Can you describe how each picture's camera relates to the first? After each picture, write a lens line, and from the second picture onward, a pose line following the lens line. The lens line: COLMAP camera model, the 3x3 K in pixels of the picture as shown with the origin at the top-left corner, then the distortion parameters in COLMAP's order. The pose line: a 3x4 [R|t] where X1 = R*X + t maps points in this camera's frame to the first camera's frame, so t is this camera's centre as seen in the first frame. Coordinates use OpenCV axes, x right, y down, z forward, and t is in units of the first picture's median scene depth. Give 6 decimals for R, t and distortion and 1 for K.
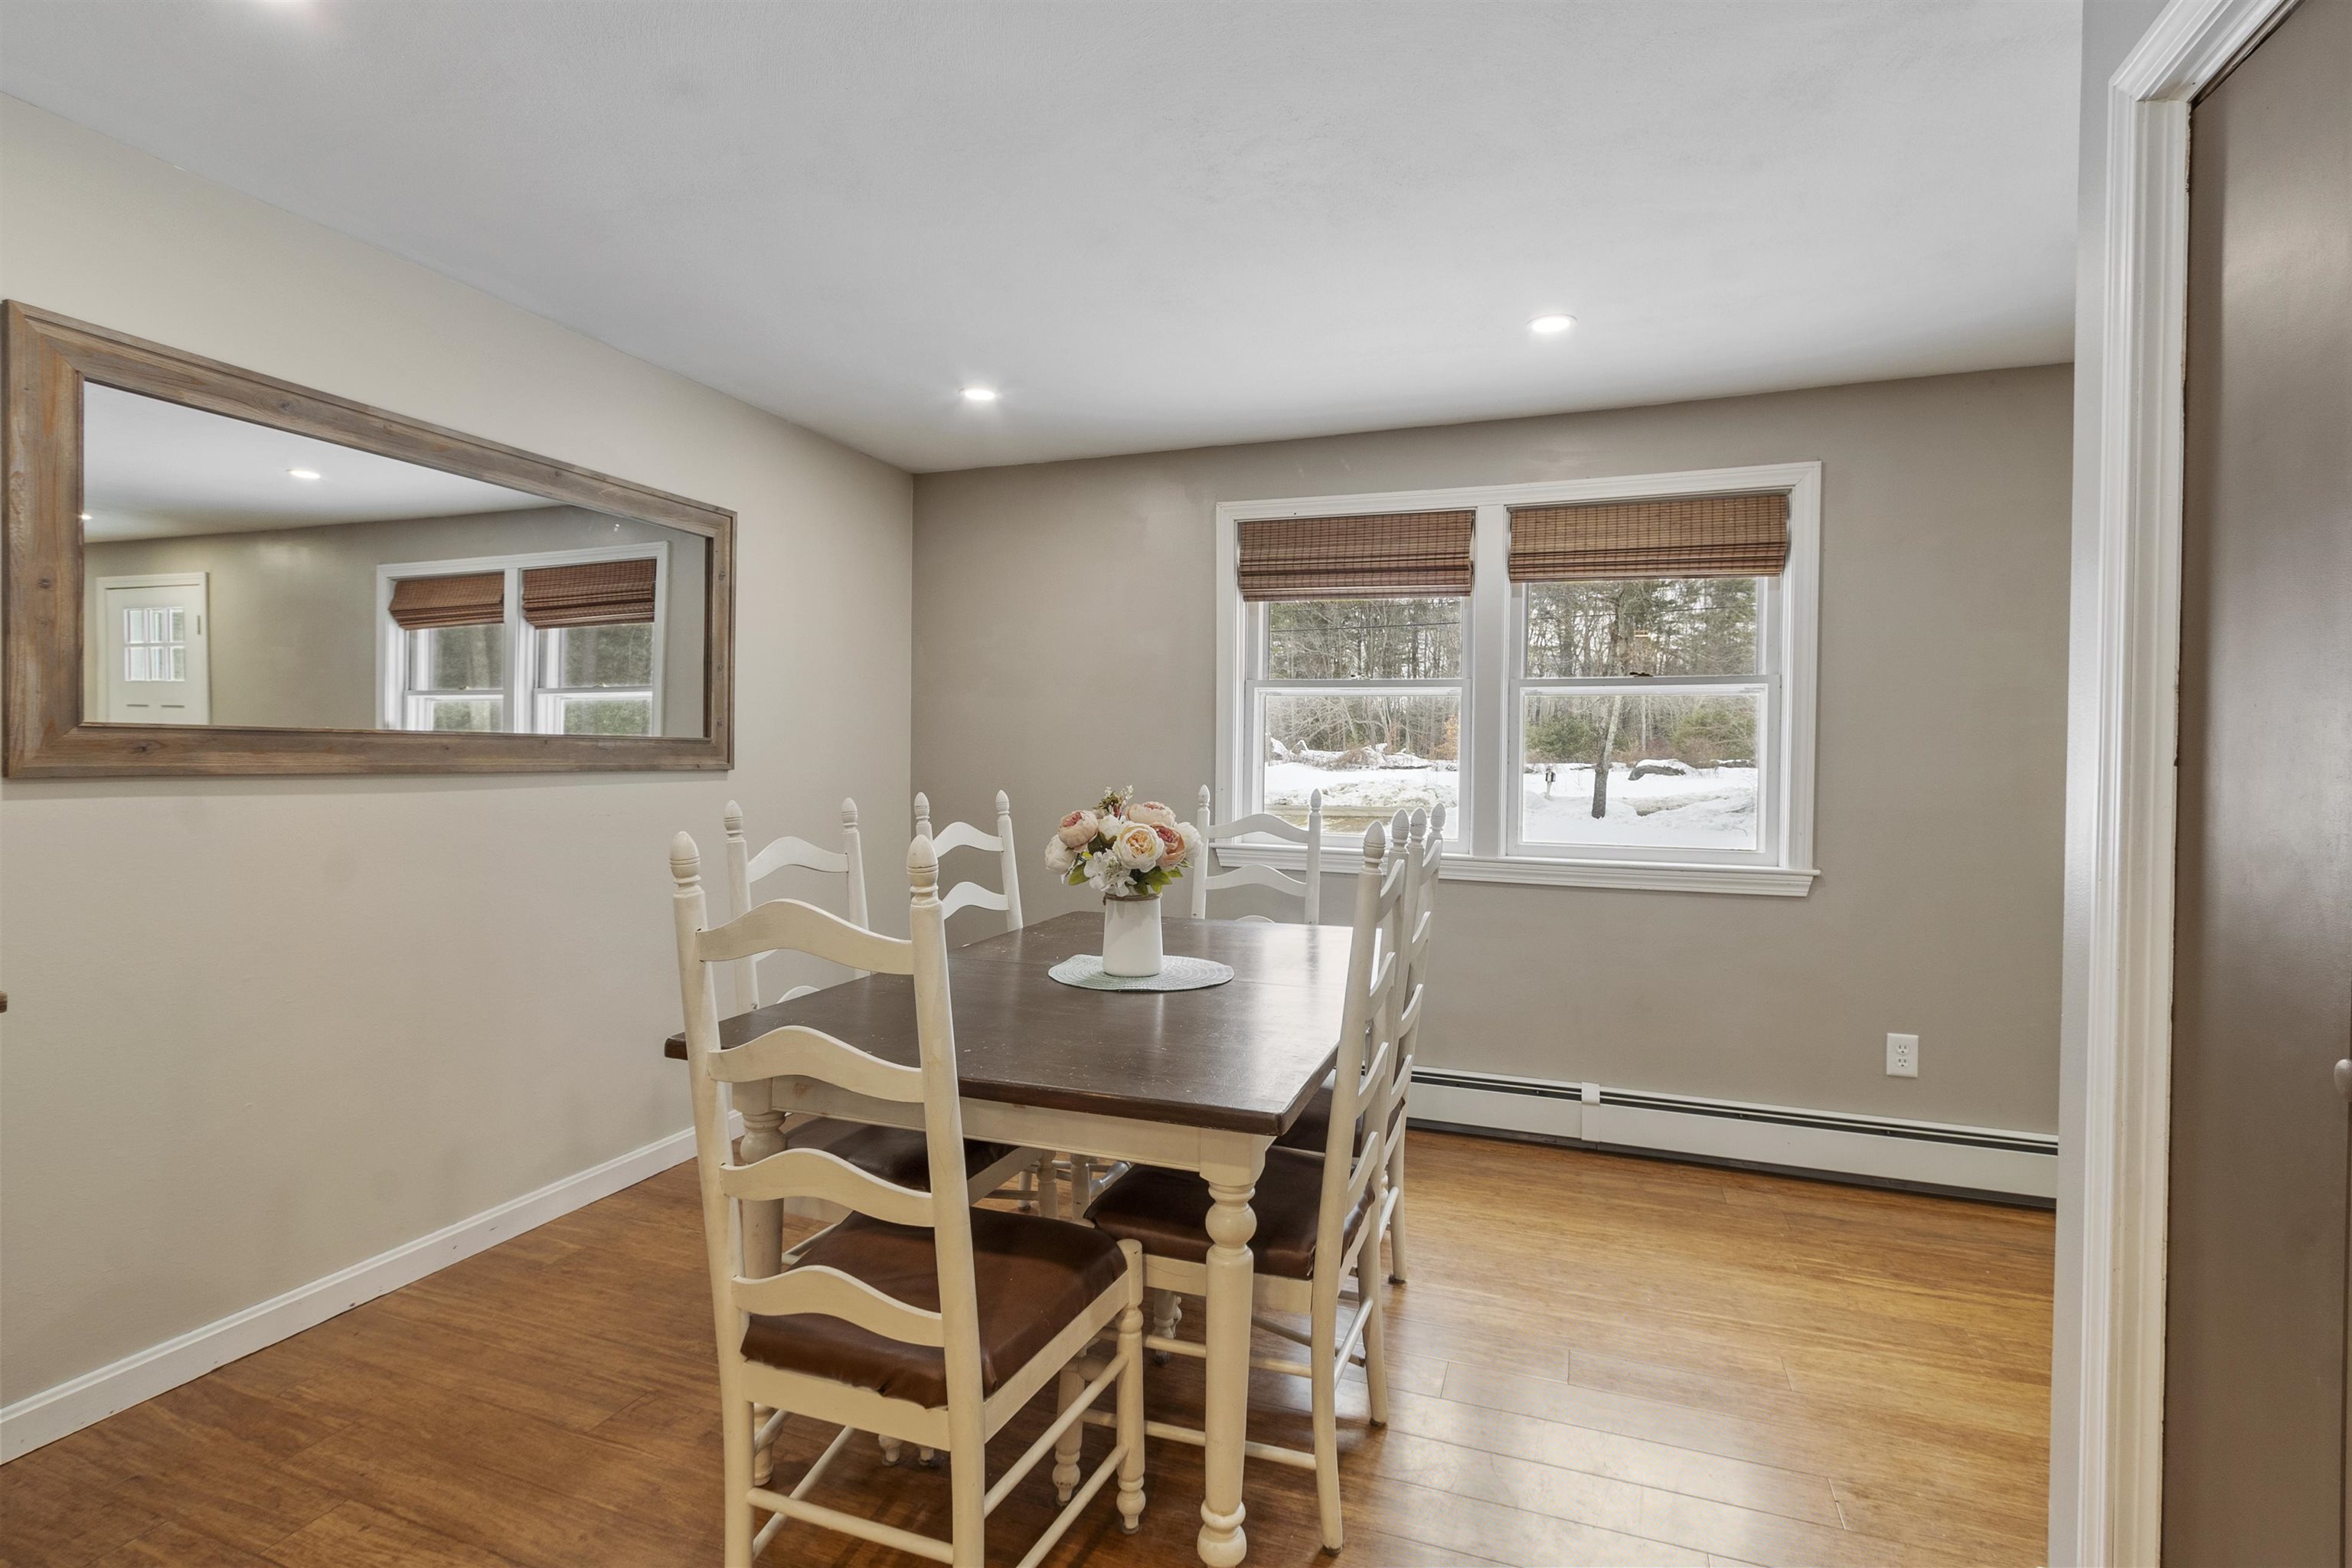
lens RADIAL K [[1101.9, 0, 1176.8], [0, 1101.9, 771.6], [0, 0, 1]] dist [-0.002411, 0.000317]
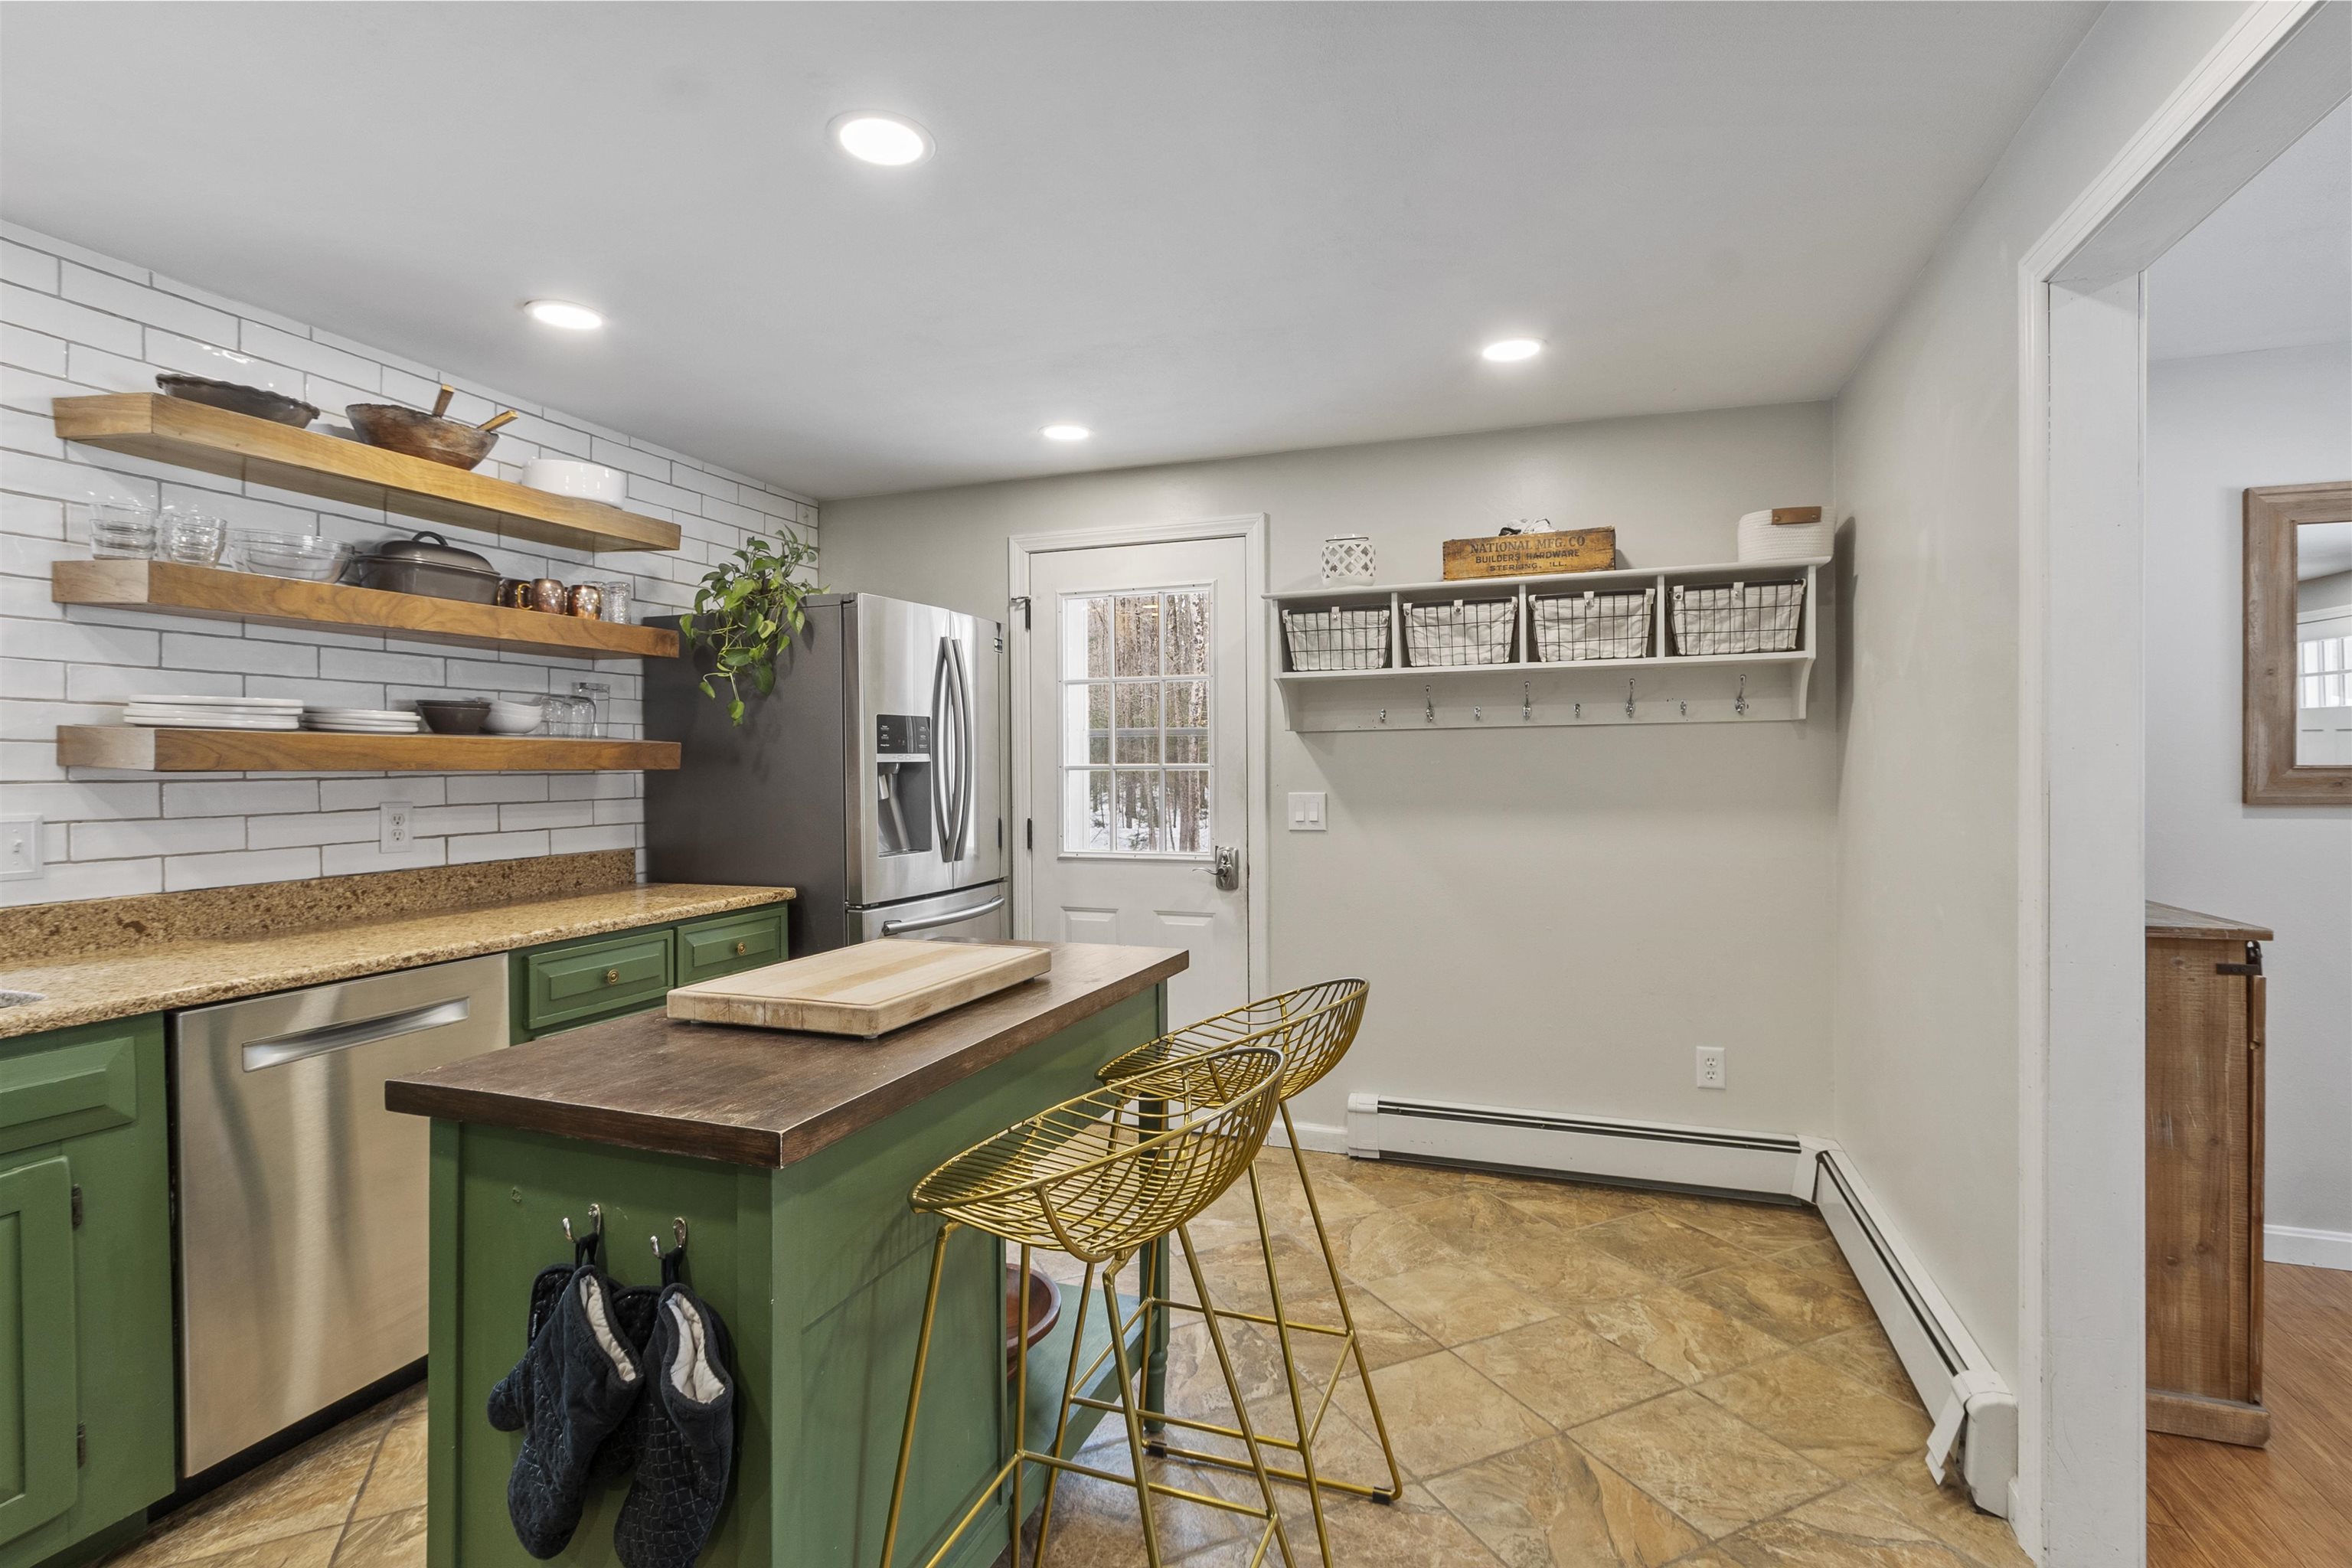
lens RADIAL K [[1101.9, 0, 1178.6], [0, 1101.9, 772.4], [0, 0, 1]] dist [-0.002411, 0.000317]
pose [[0.021946, -0.002520, -0.999756, 0.234028], [-0.007621, 0.999967, -0.002688, -0.012376], [0.999730, 0.007678, 0.021926, -0.281537]]
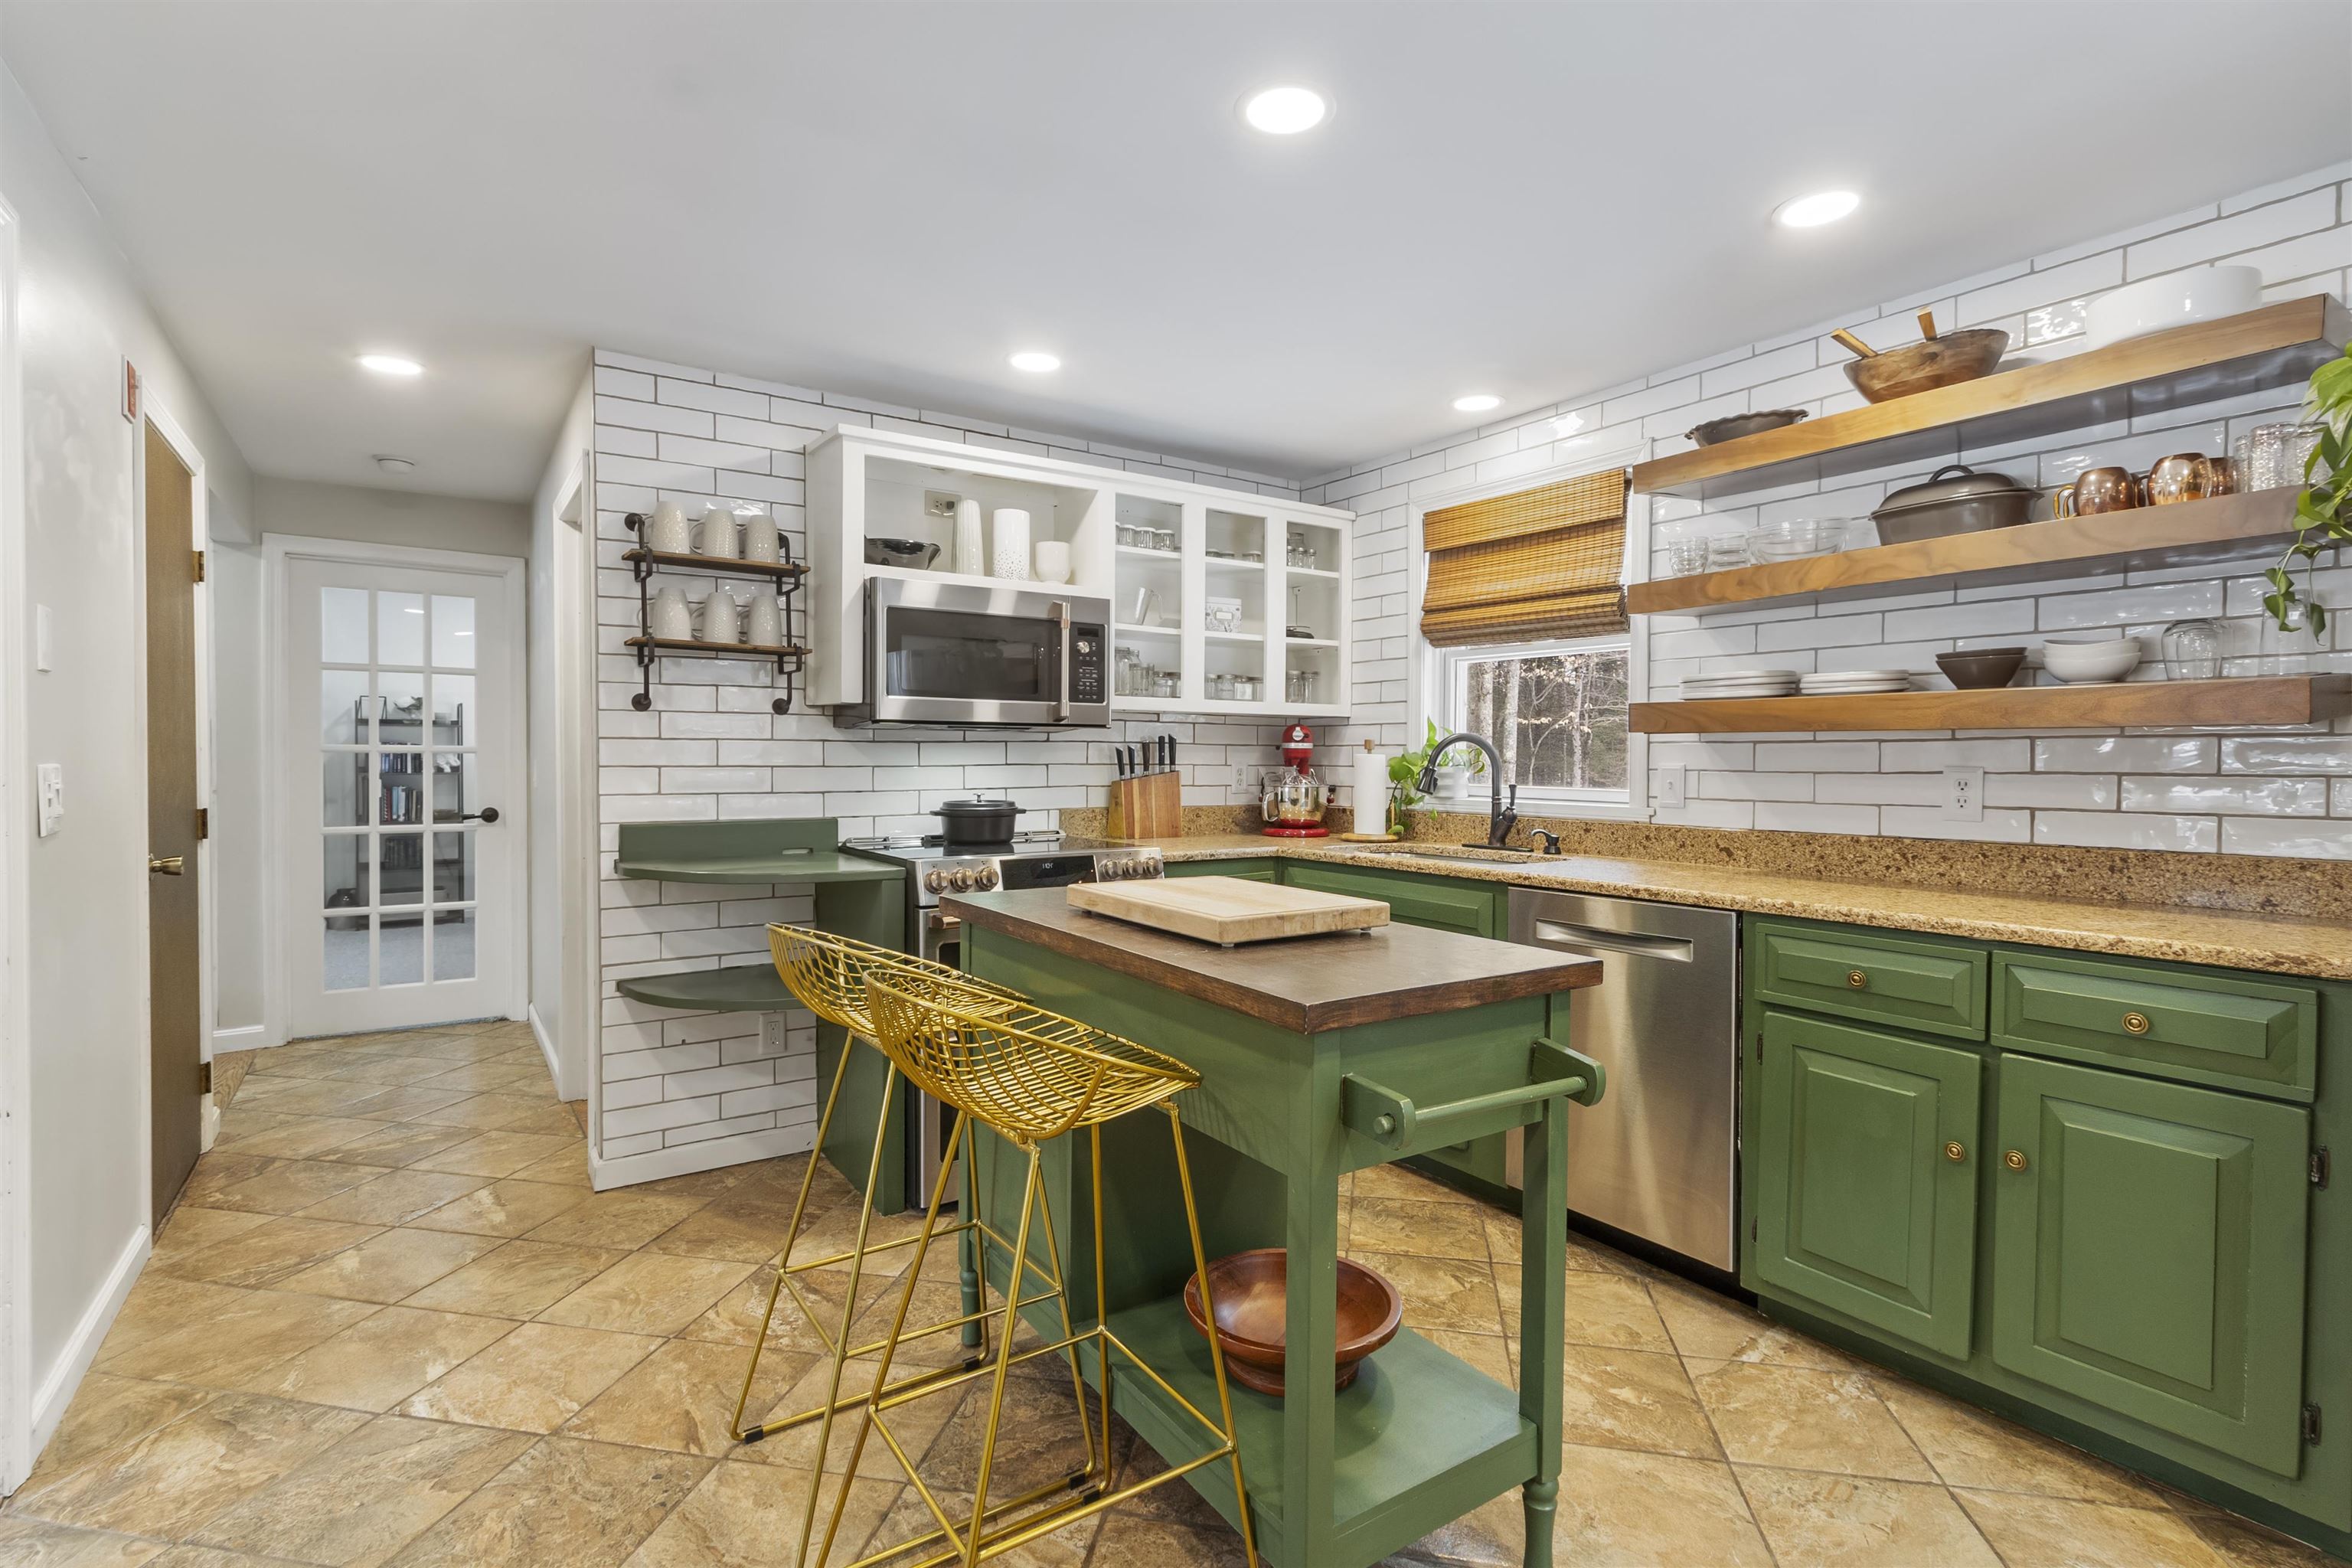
lens RADIAL K [[1101.9, 0, 1180.1], [0, 1101.9, 774.7], [0, 0, 1]] dist [-0.002411, 0.000317]
pose [[-0.822393, -0.021703, 0.568505, -0.600304], [-0.004990, 0.999509, 0.030939, -0.002696], [-0.568897, 0.022607, -0.822098, 0.084628]]
